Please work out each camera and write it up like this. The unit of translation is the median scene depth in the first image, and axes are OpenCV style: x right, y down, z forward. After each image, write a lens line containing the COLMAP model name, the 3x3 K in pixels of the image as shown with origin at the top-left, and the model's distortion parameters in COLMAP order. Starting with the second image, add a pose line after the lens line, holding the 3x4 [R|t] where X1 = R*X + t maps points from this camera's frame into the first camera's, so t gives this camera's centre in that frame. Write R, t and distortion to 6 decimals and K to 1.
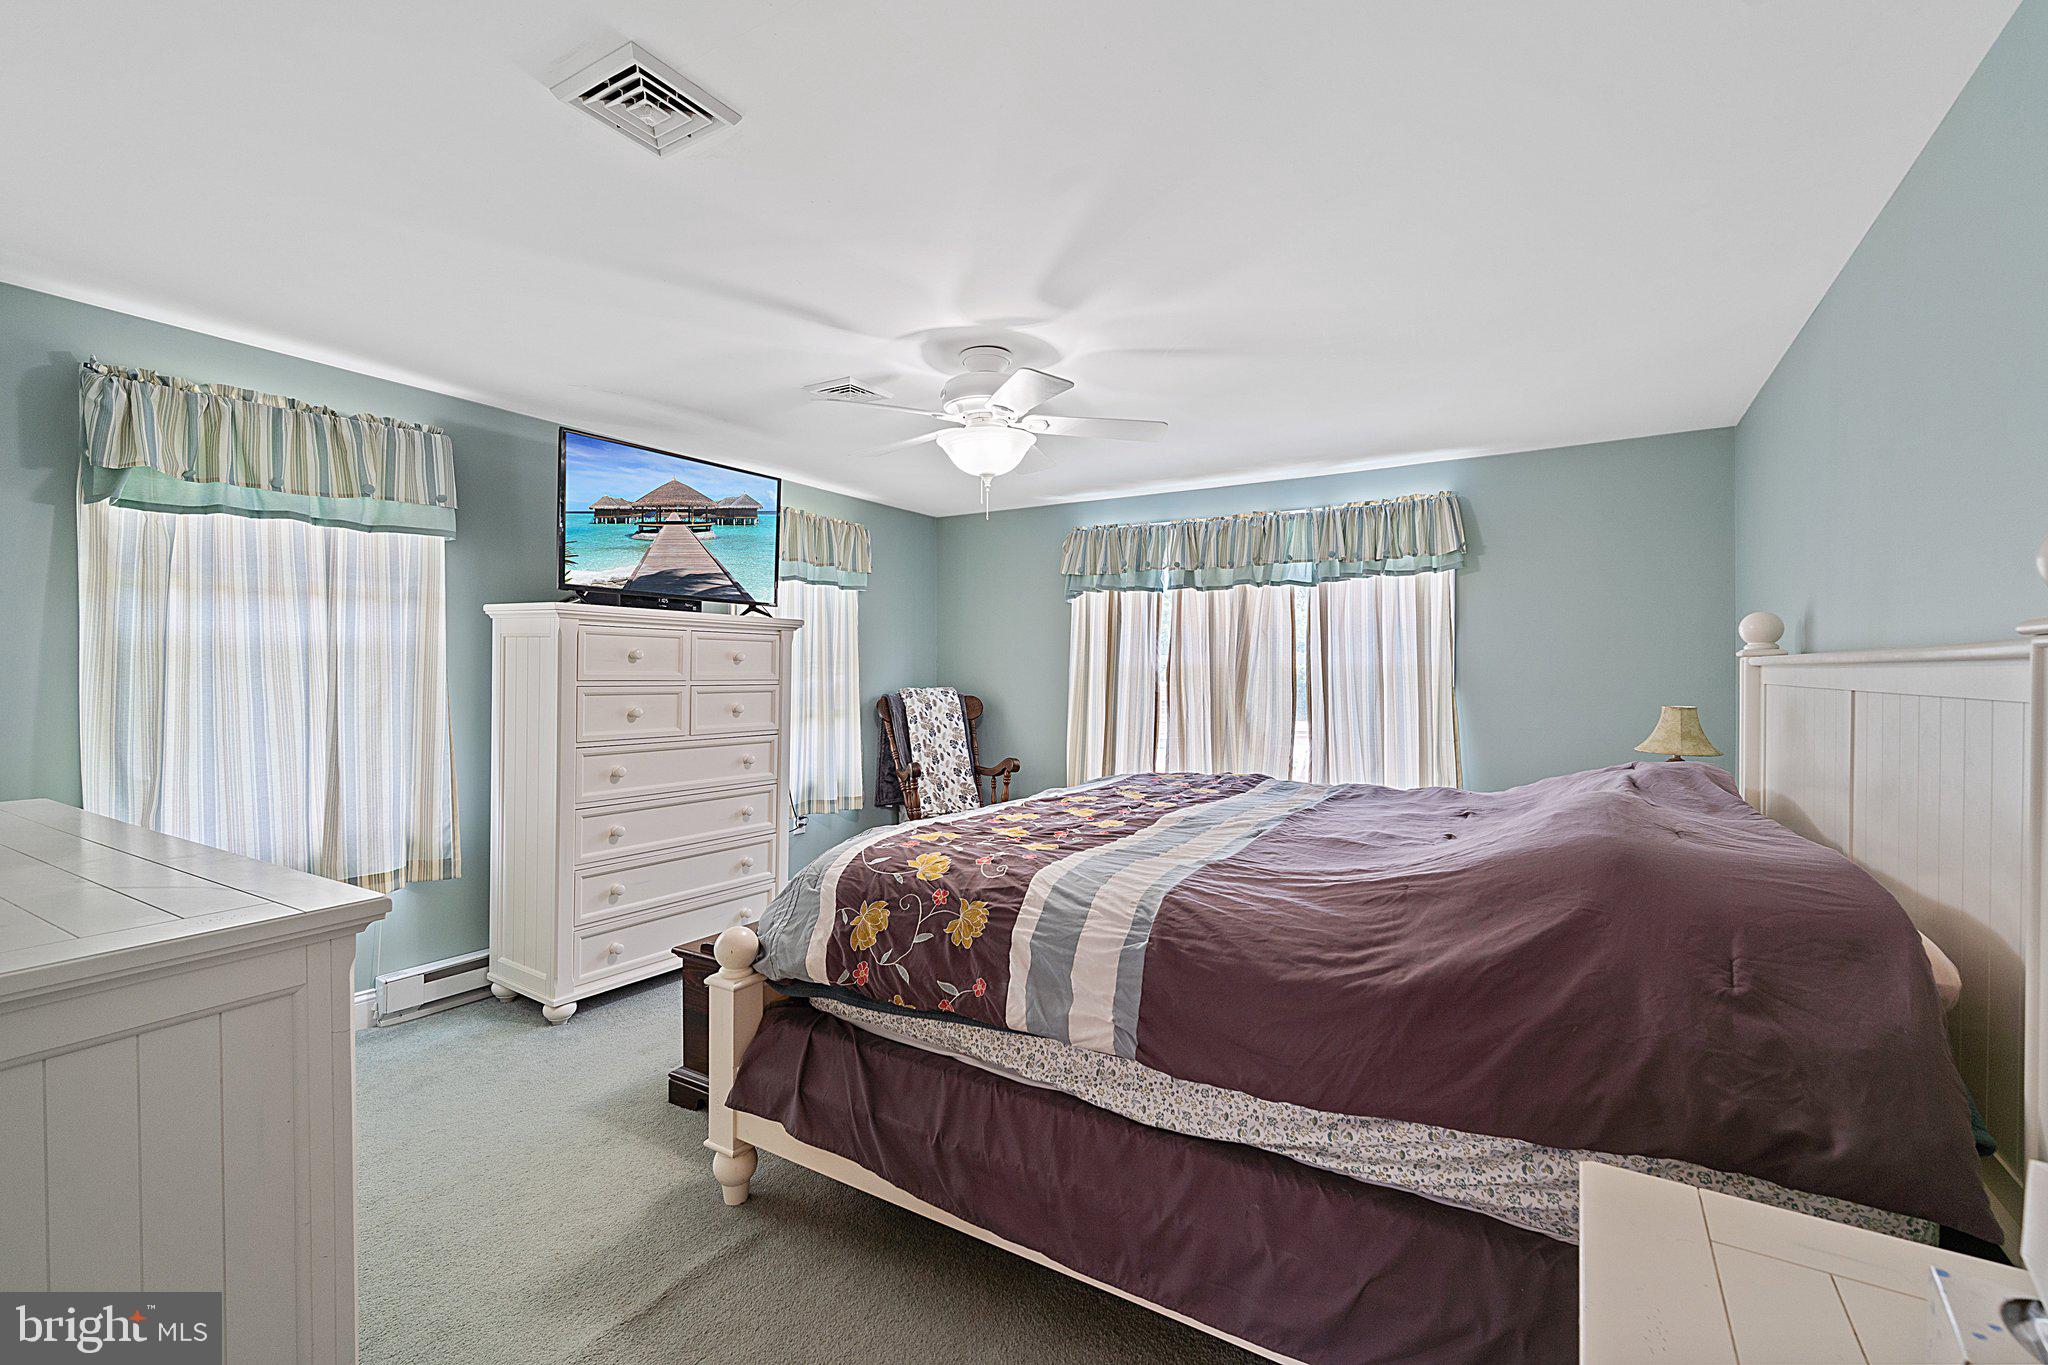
lens RADIAL K [[887.7, 0, 1029.7], [0, 887.7, 679.6], [0, 0, 1]] dist [0.005975, -0.001091]
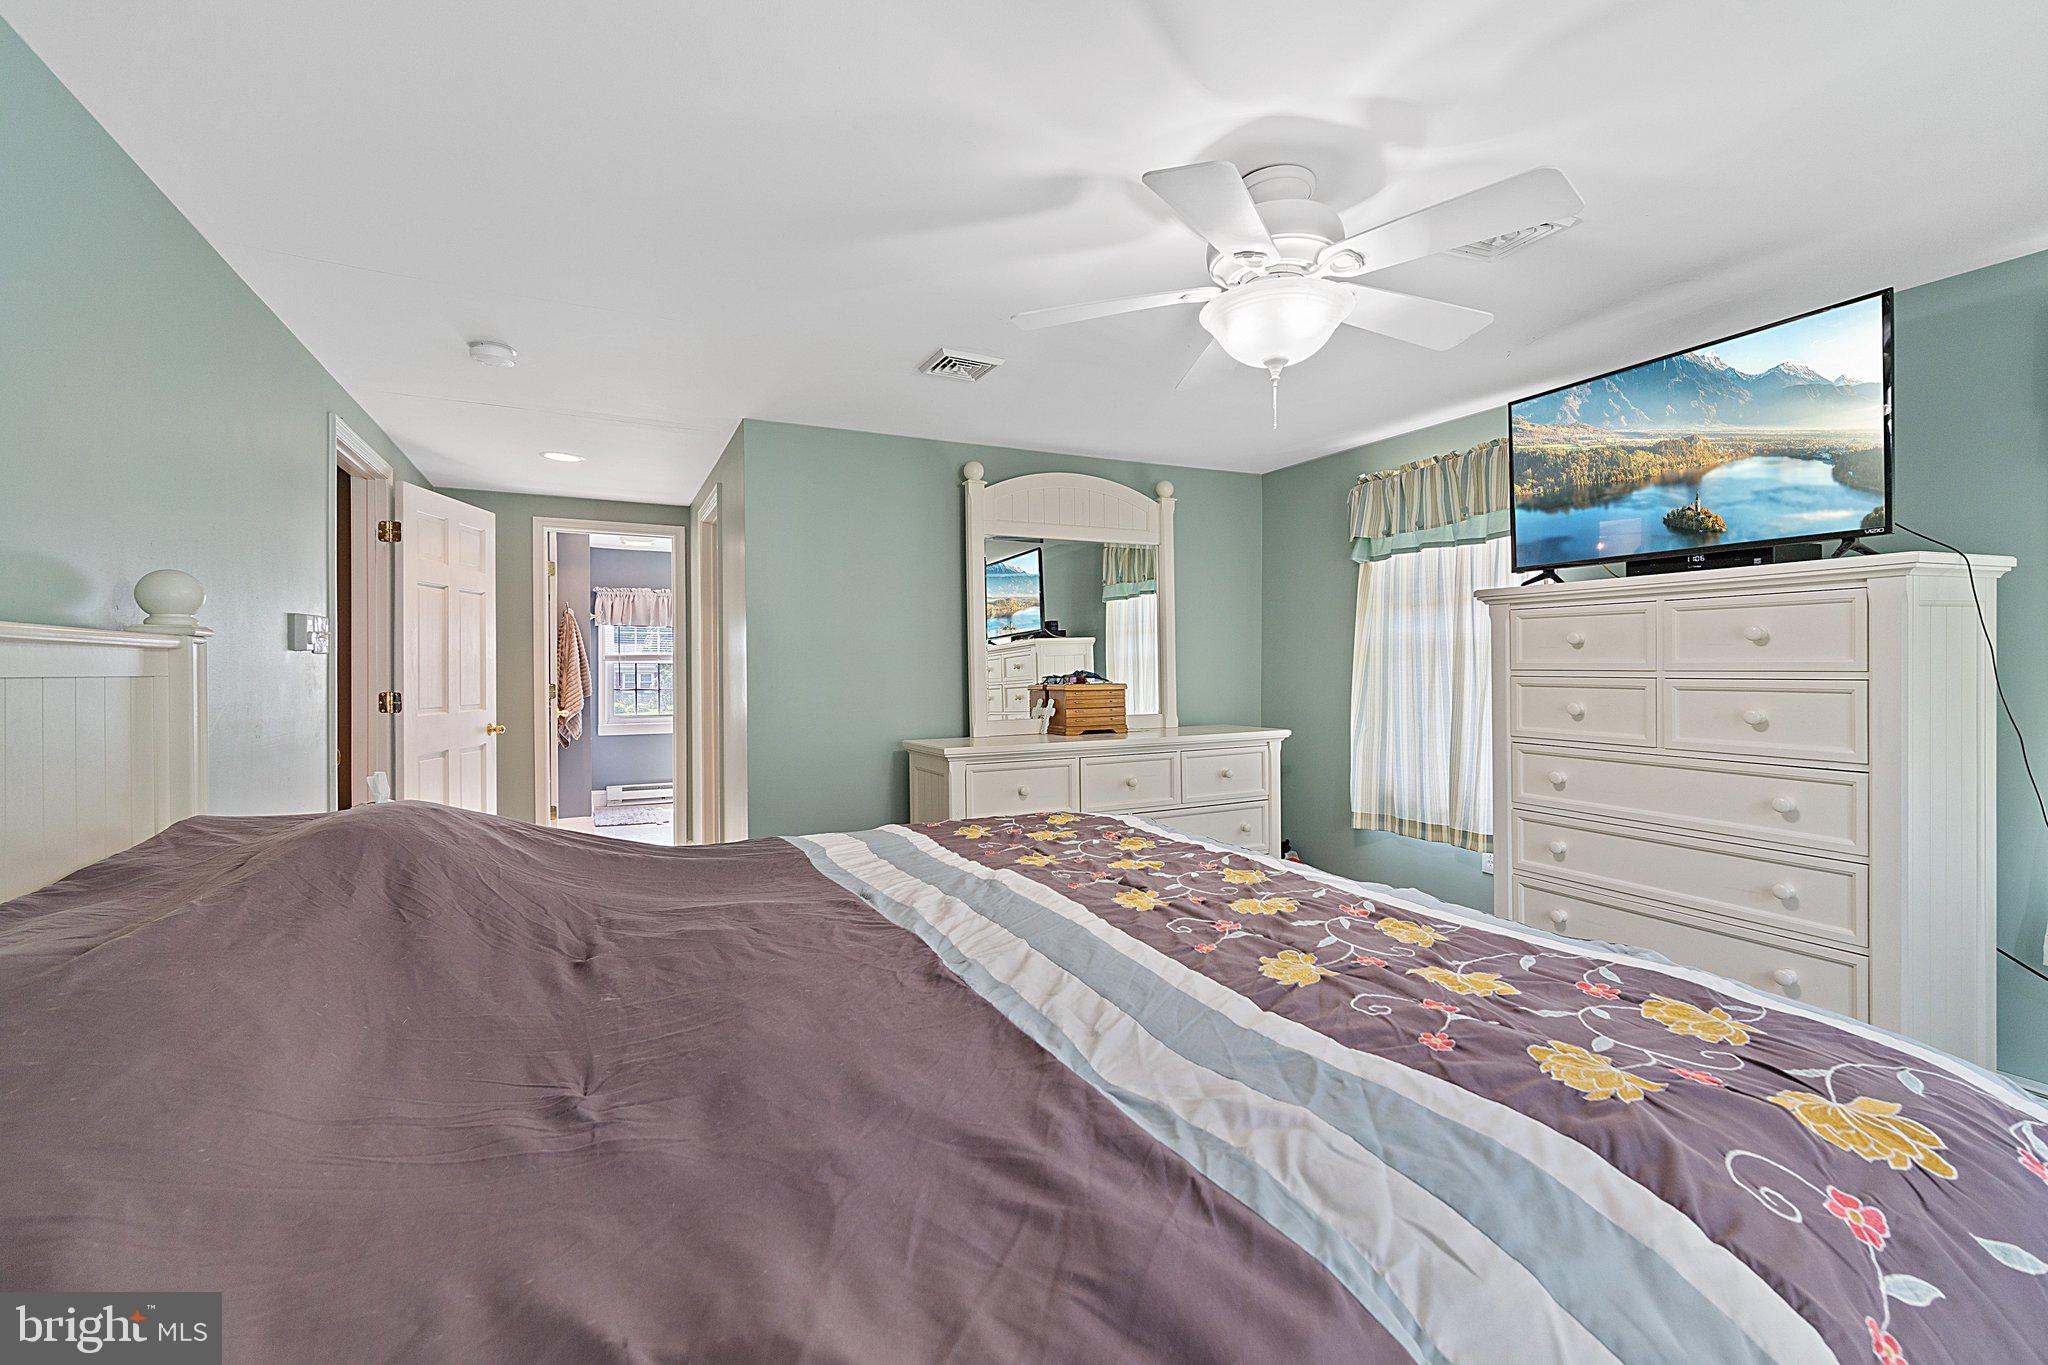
lens RADIAL K [[887.7, 0, 1029.3], [0, 887.7, 671.8], [0, 0, 1]] dist [0.005975, -0.001091]
pose [[-0.529043, 0.009823, -0.848538, 0.603284], [0.003389, 0.999949, 0.009463, -0.008513], [0.848588, 0.002131, -0.529049, 1.171576]]
